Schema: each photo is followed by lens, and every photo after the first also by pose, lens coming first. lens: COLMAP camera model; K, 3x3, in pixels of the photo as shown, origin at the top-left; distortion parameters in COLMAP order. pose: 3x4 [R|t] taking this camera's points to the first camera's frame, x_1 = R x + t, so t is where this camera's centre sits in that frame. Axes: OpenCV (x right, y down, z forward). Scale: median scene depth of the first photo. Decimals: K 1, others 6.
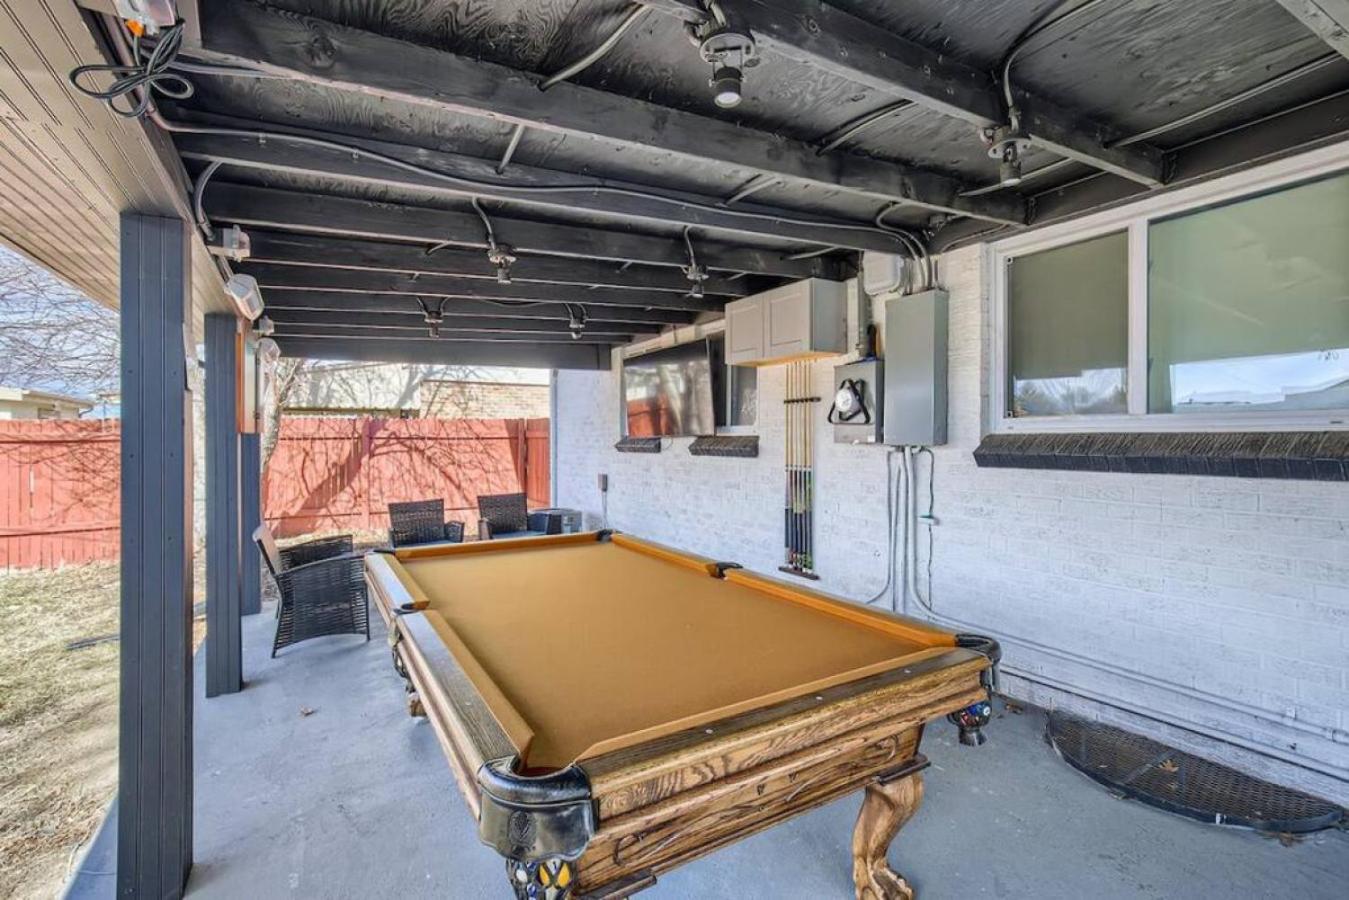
lens RADIAL K [[625.3, 0, 676.4], [0, 625.3, 447.7], [0, 0, 1]] dist [0.000966, -0.000674]
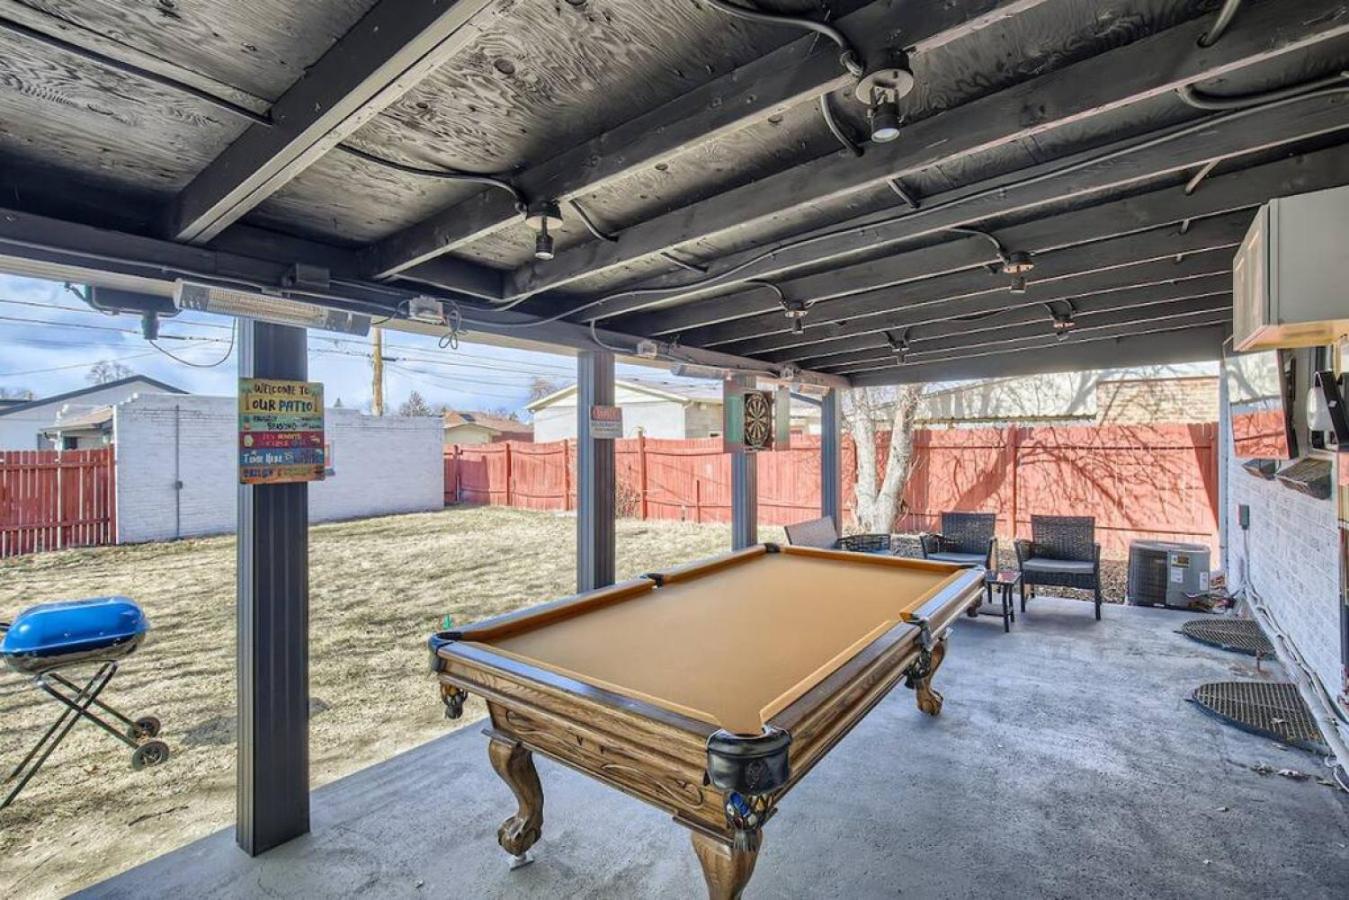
lens RADIAL K [[625.3, 0, 675.8], [0, 625.3, 437.3], [0, 0, 1]] dist [0.000966, -0.000674]
pose [[0.364149, -0.004041, -0.931332, 0.241290], [-0.009252, 0.999926, -0.007956, -0.017252], [0.931295, 0.011514, 0.364085, 0.112426]]
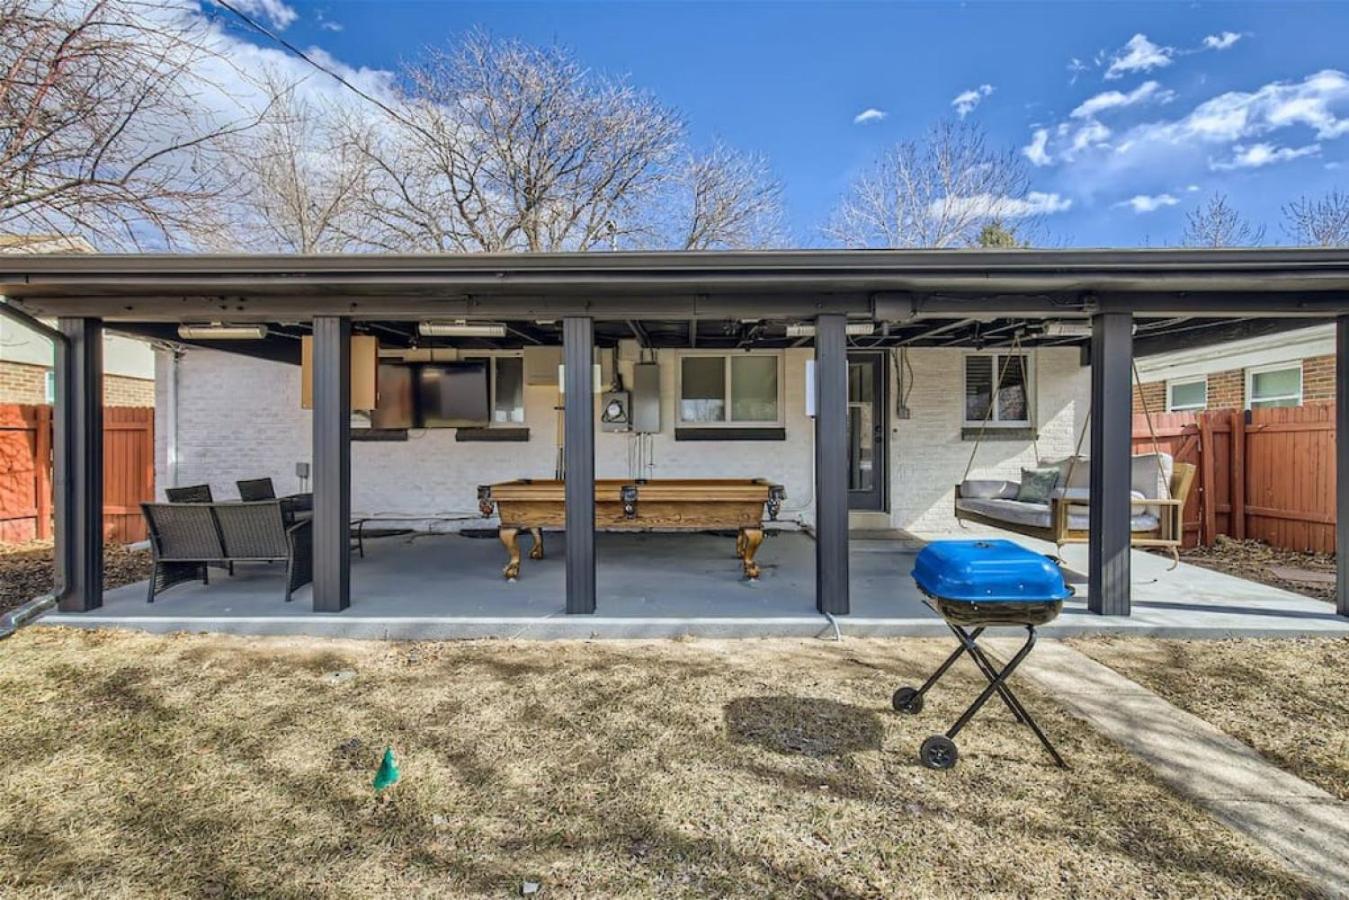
lens RADIAL K [[625.3, 0, 670.2], [0, 625.3, 454.9], [0, 0, 1]] dist [0.000966, -0.000674]
pose [[0.540555, -0.000975, 0.841308, -0.521965], [0.011838, 0.999909, -0.006447, 0.033217], [-0.841226, 0.013445, 0.540517, -0.097931]]
